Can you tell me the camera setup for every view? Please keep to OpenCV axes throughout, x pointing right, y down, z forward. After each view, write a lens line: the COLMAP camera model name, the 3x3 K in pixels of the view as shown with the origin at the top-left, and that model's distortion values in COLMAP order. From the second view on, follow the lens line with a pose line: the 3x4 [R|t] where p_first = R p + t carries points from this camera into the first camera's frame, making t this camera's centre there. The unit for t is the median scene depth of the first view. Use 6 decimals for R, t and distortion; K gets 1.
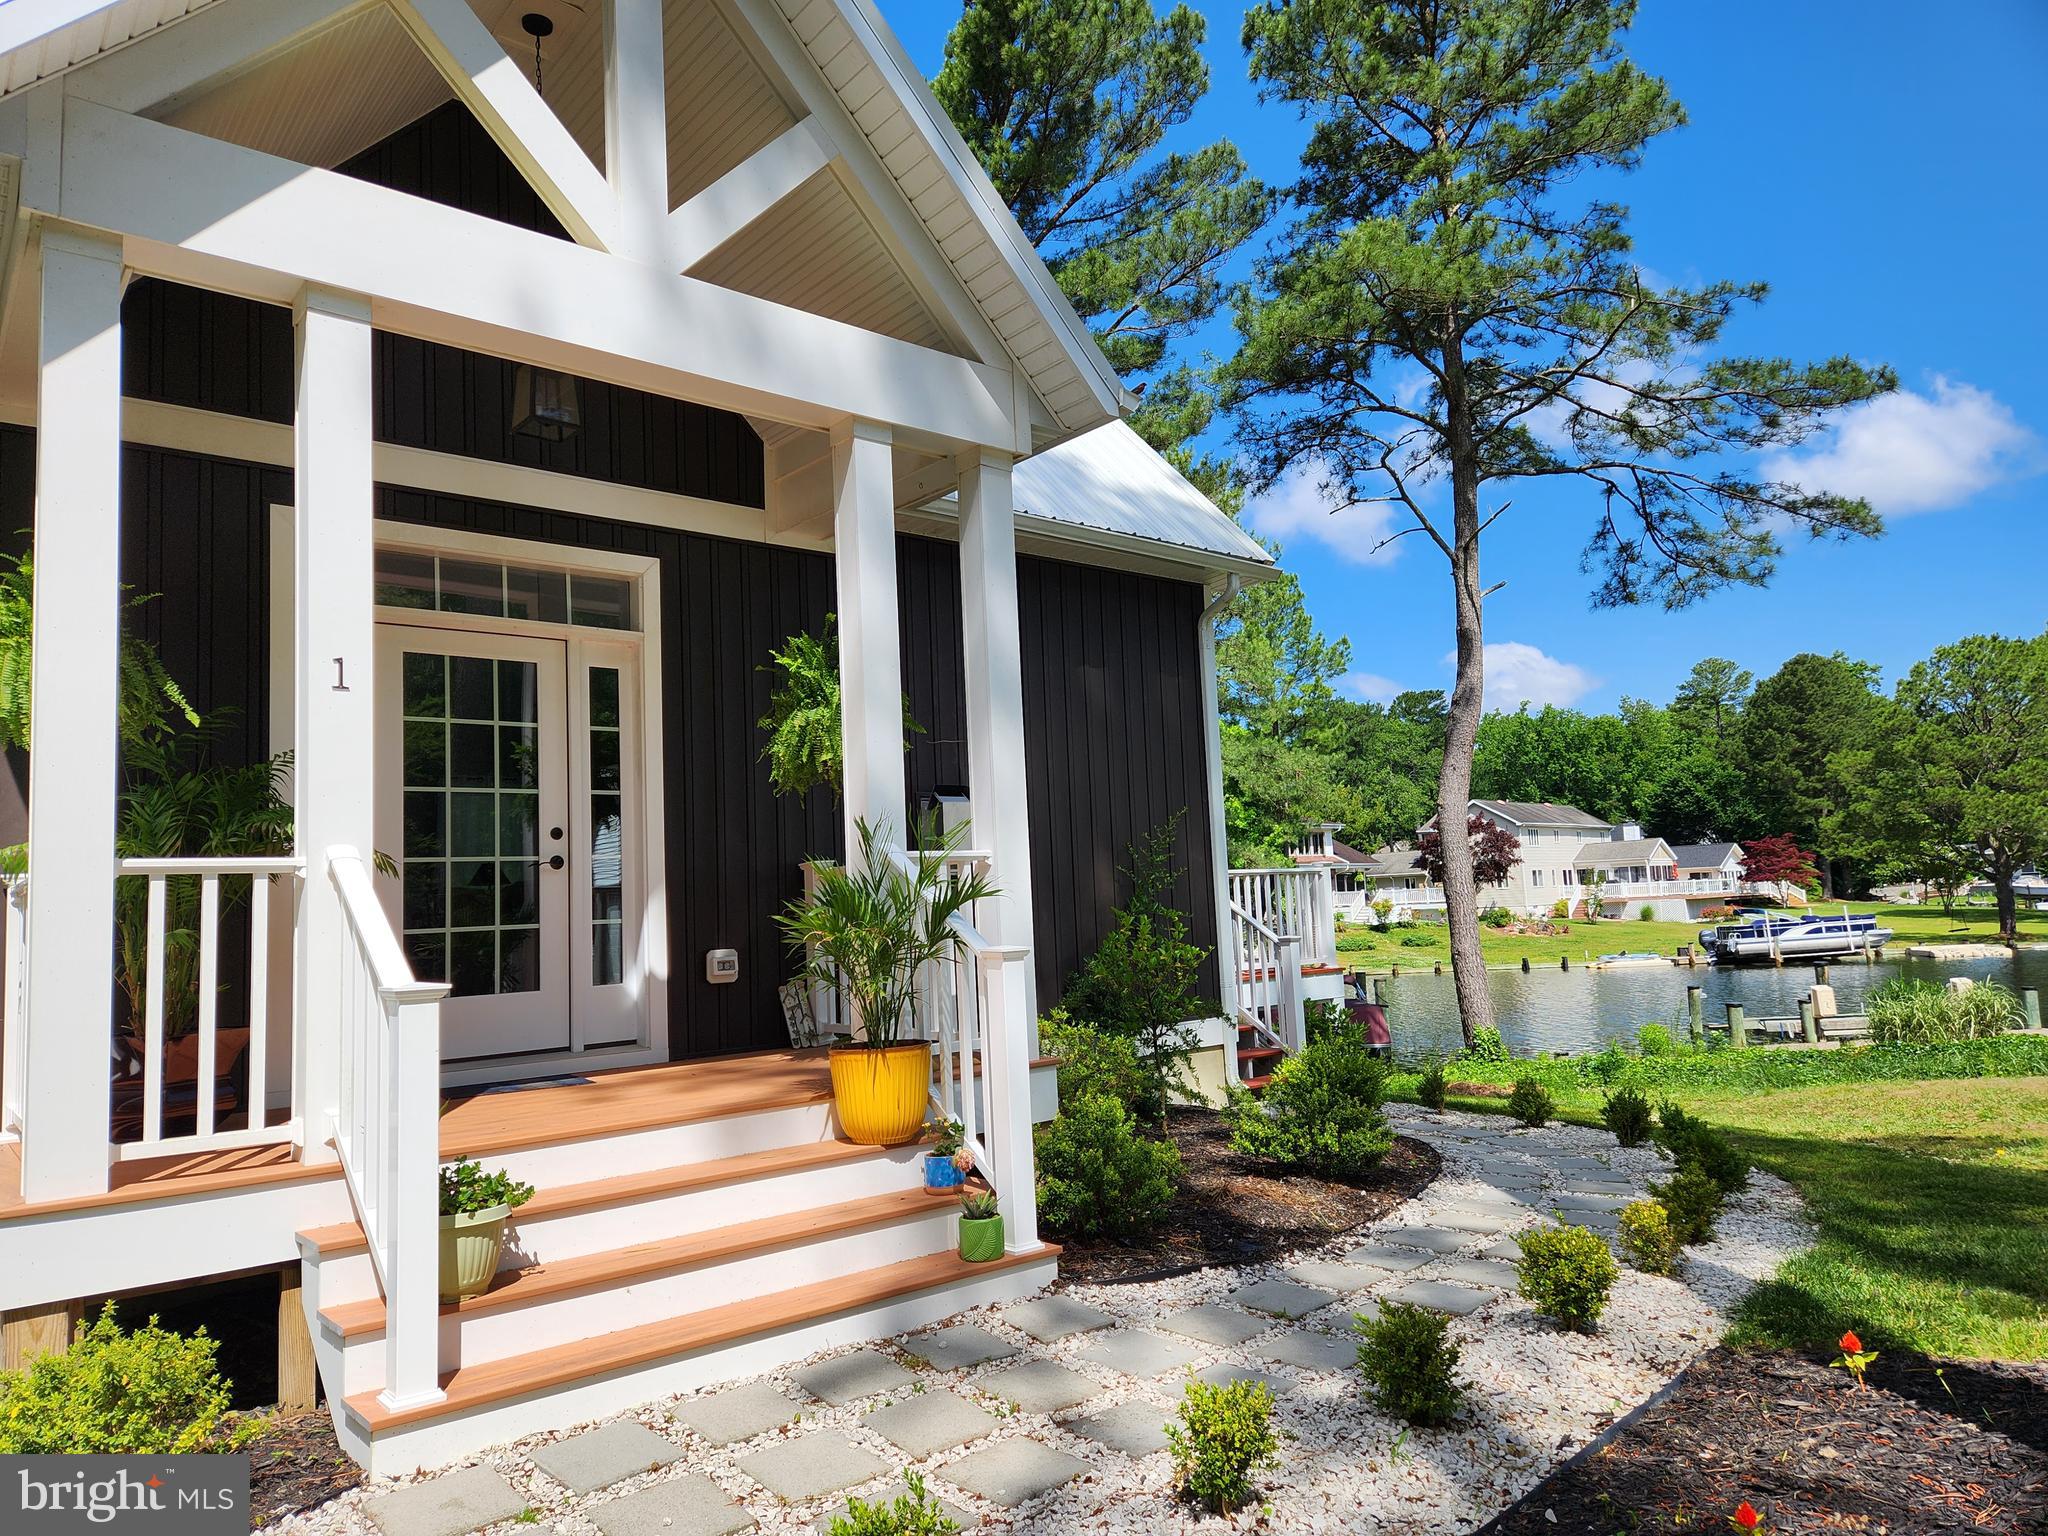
lens RADIAL K [[1368.9, 0, 995.0], [0, 1368.9, 779.7], [0, 0, 1]] dist [0.058605, -0.049679]
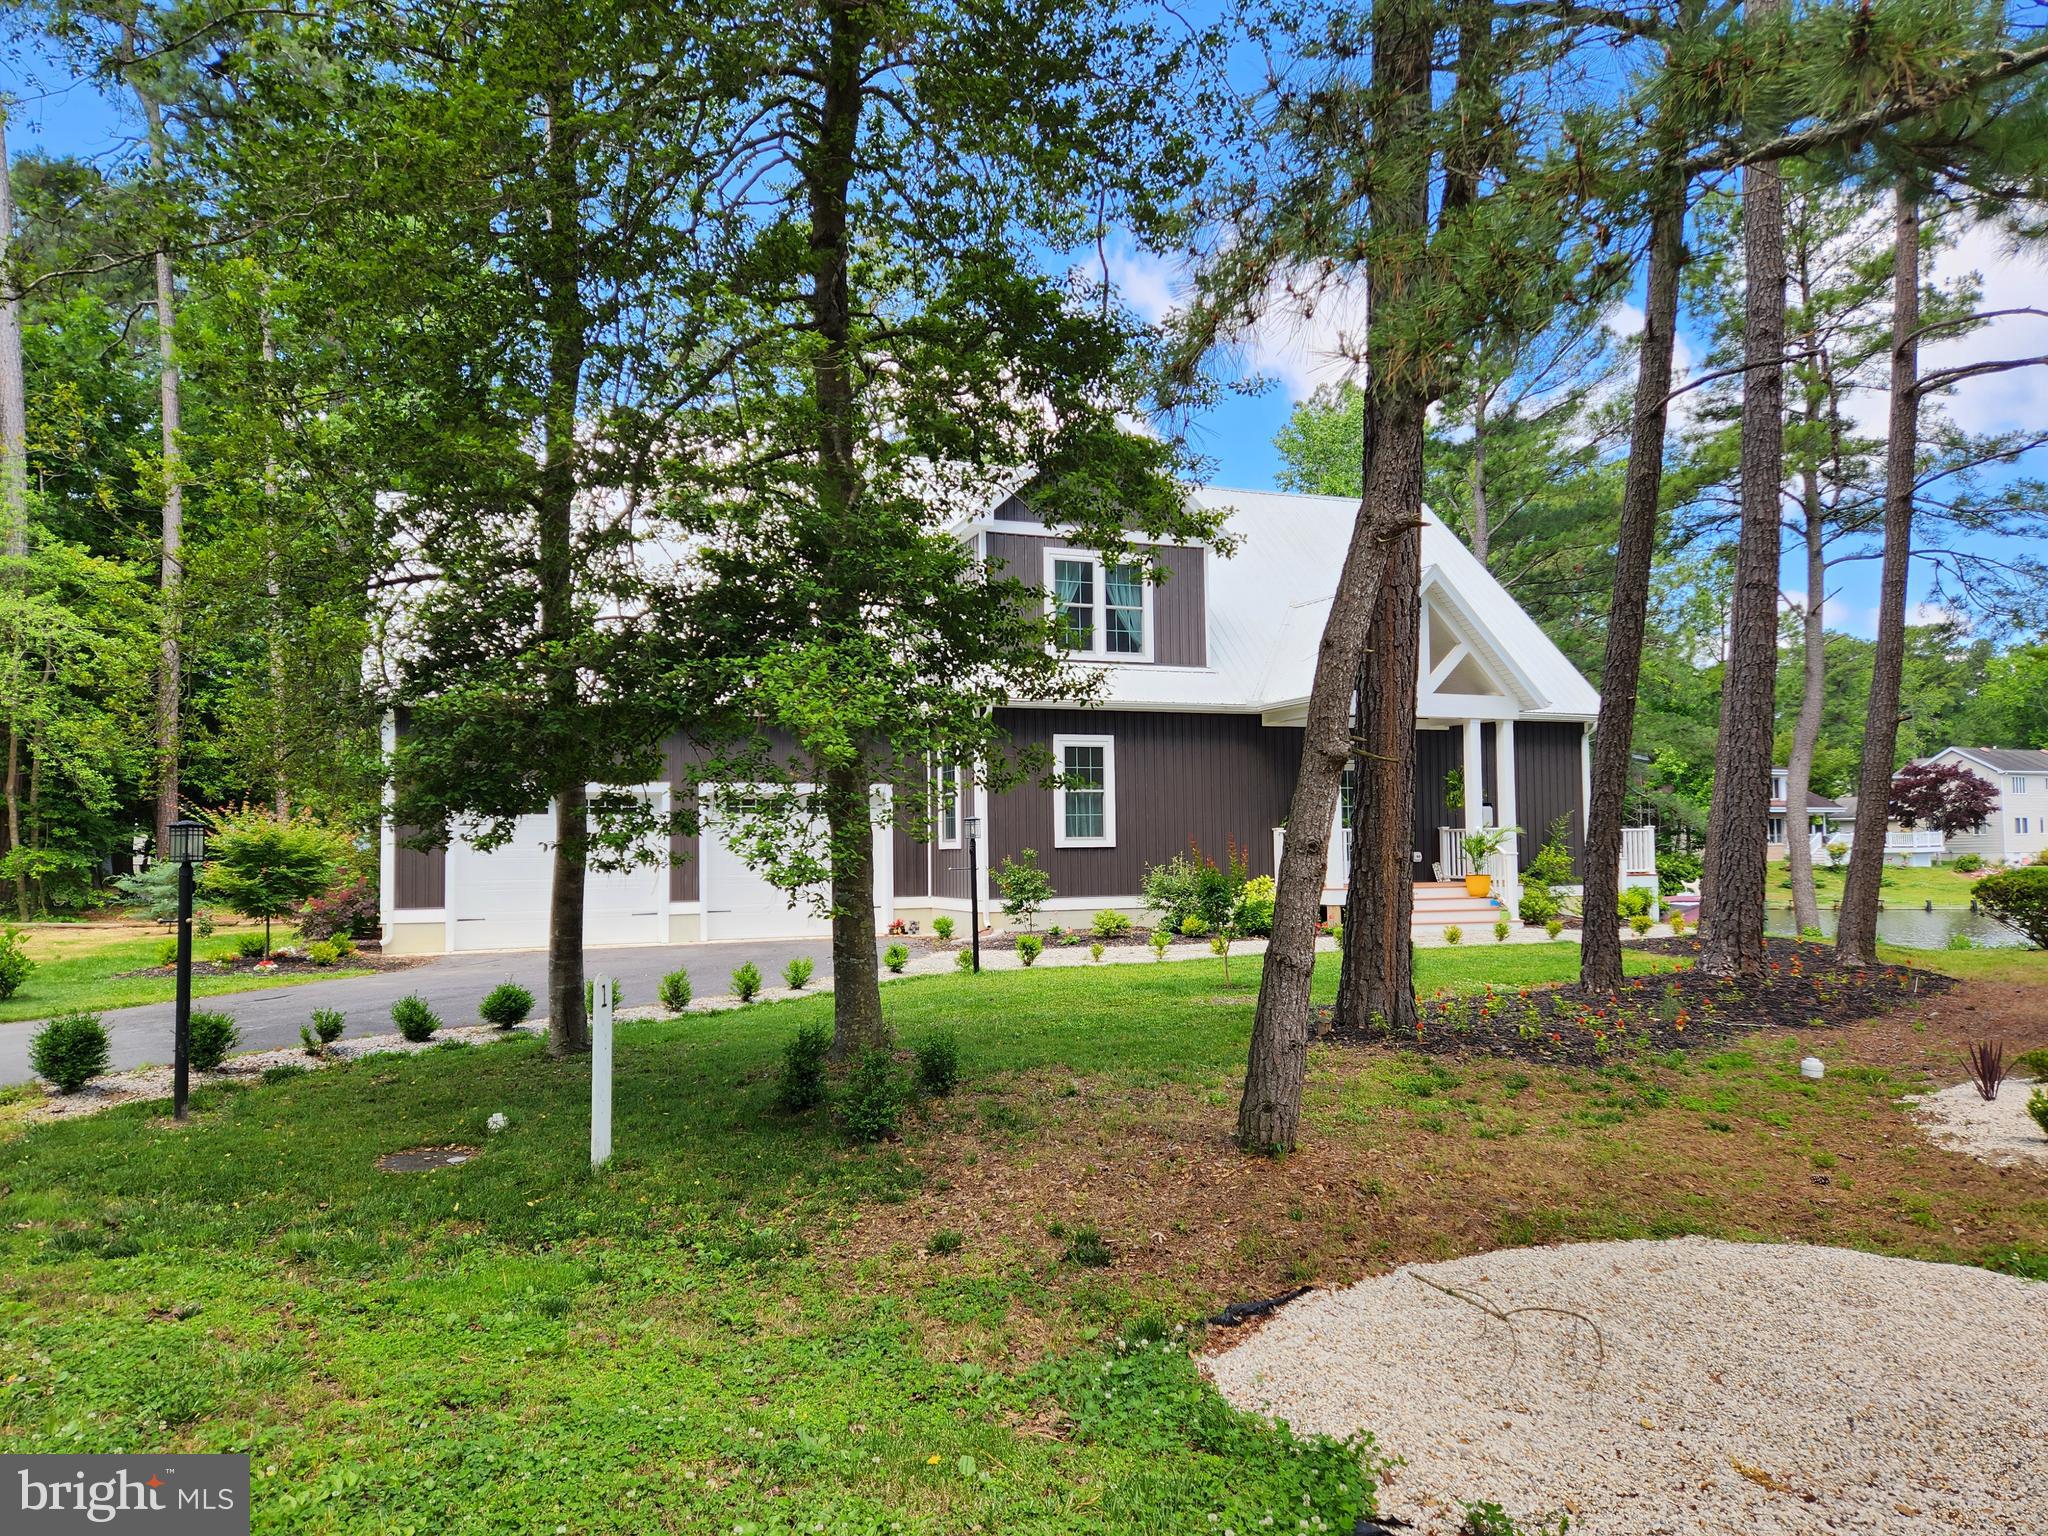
lens RADIAL K [[1368.9, 0, 995.0], [0, 1368.9, 779.7], [0, 0, 1]] dist [0.058605, -0.049679]
pose [[0.952794, 0.019874, -0.302966, -0.017061], [-0.002679, 0.998367, 0.057067, -0.025135], [0.303606, -0.053561, 0.951291, -0.261601]]
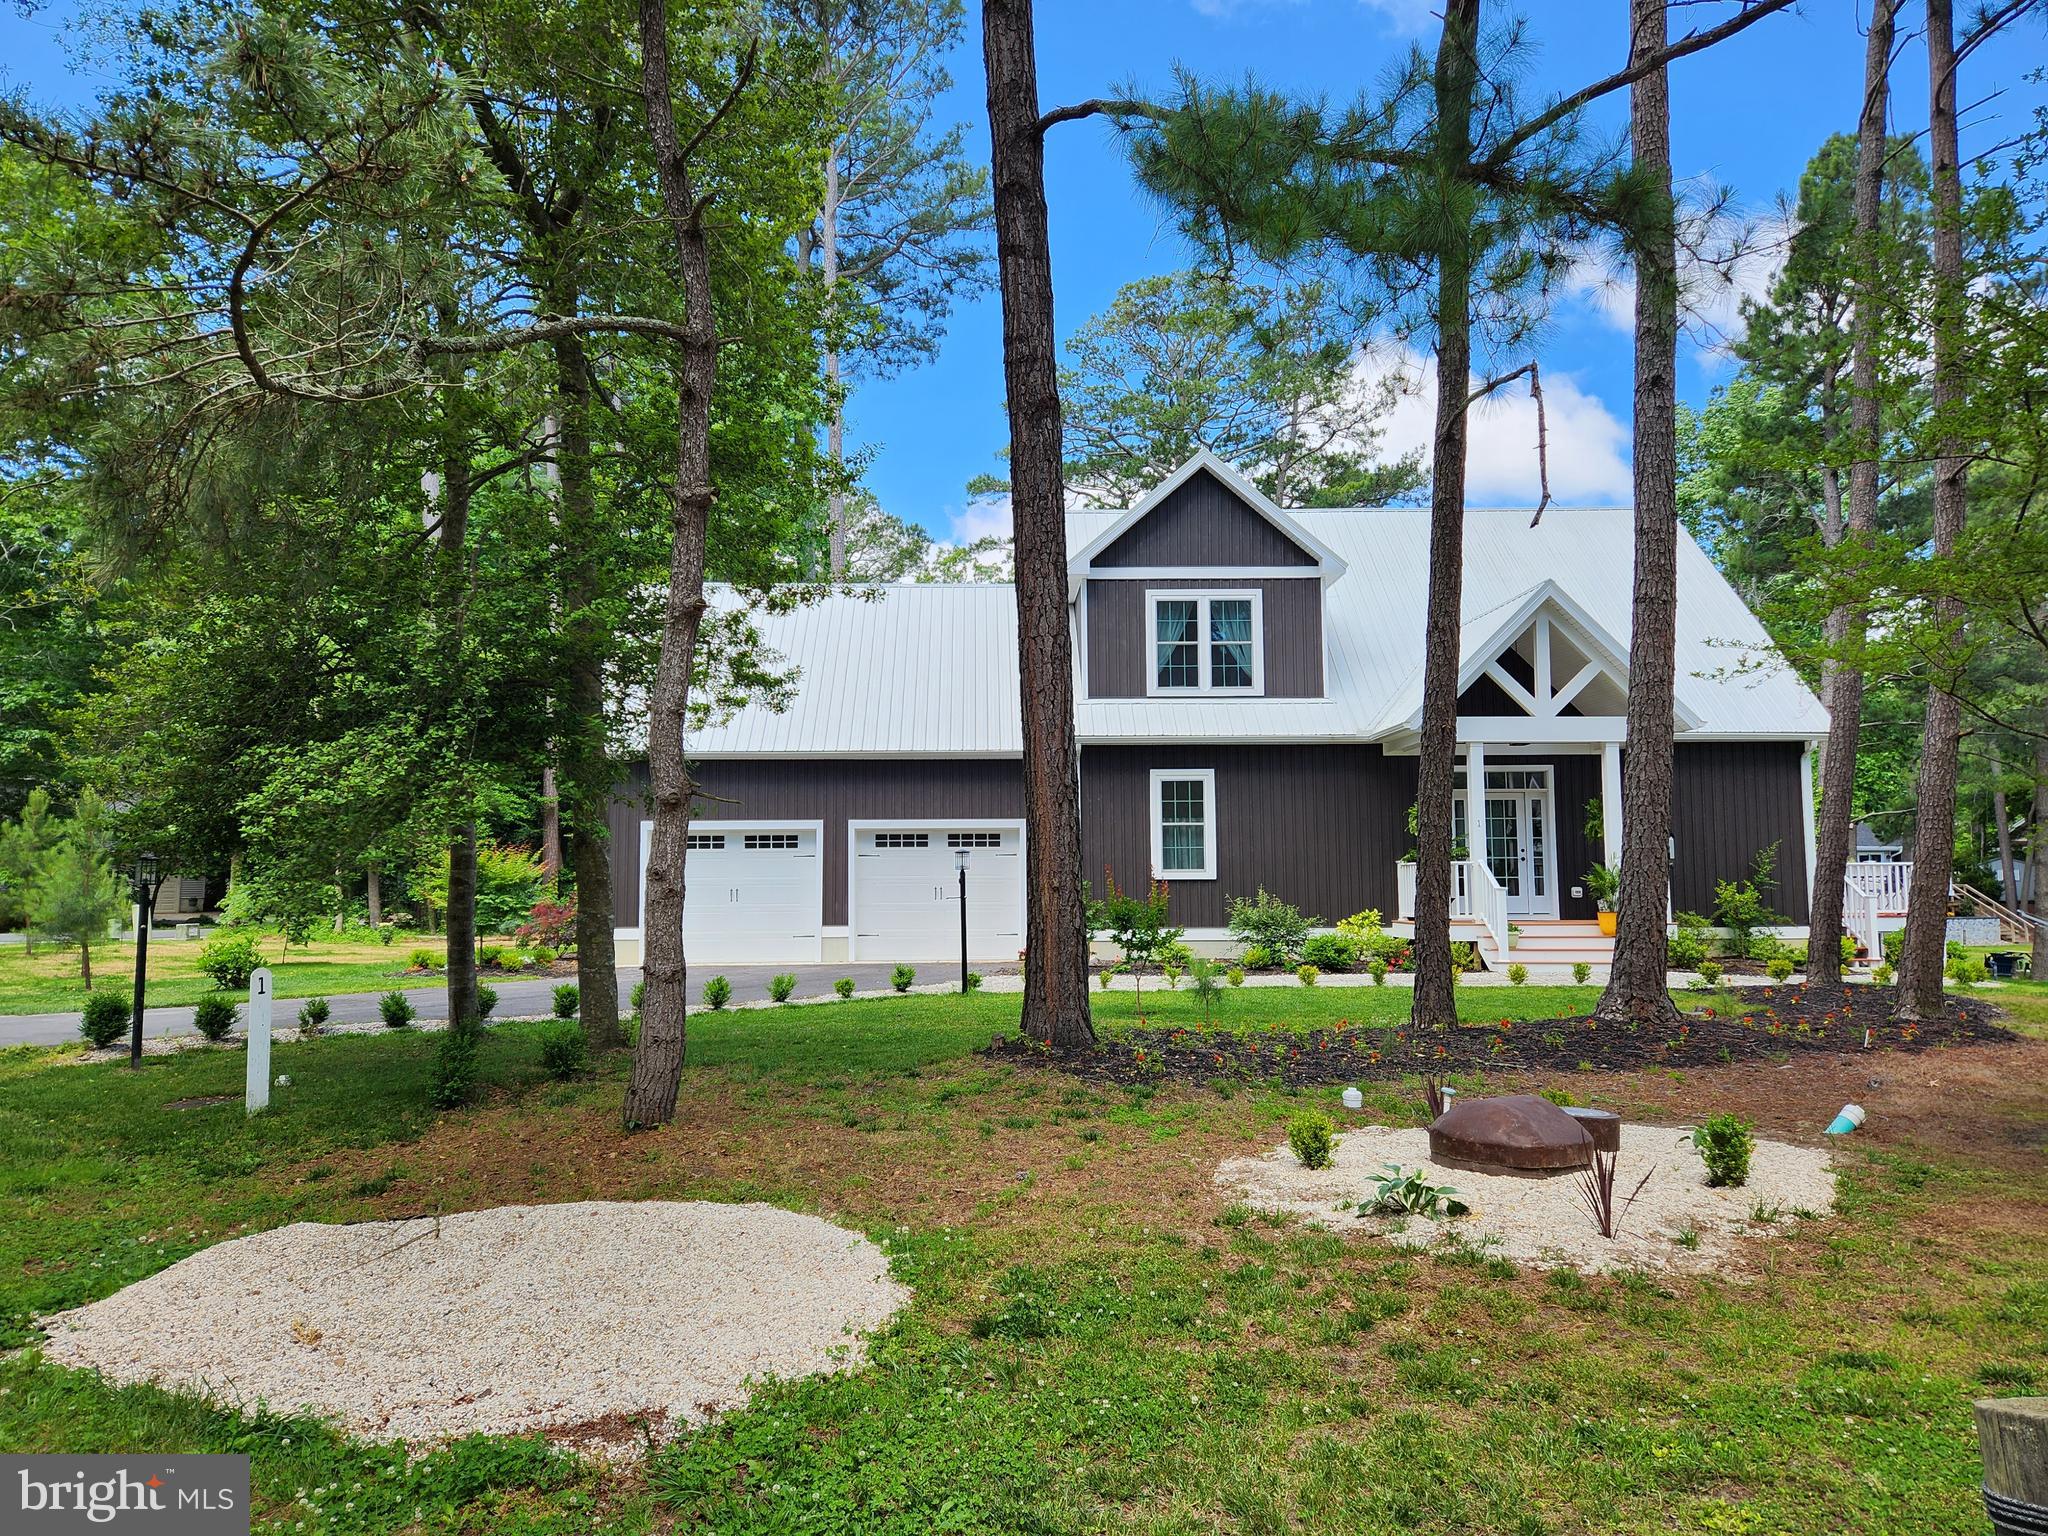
lens RADIAL K [[1368.9, 0, 995.0], [0, 1368.9, 779.7], [0, 0, 1]] dist [0.058605, -0.049679]
pose [[0.784007, -0.005844, -0.620725, 0.073722], [0.030464, 0.999113, 0.029071, -0.025856], [0.620004, -0.041701, 0.783490, -0.235698]]
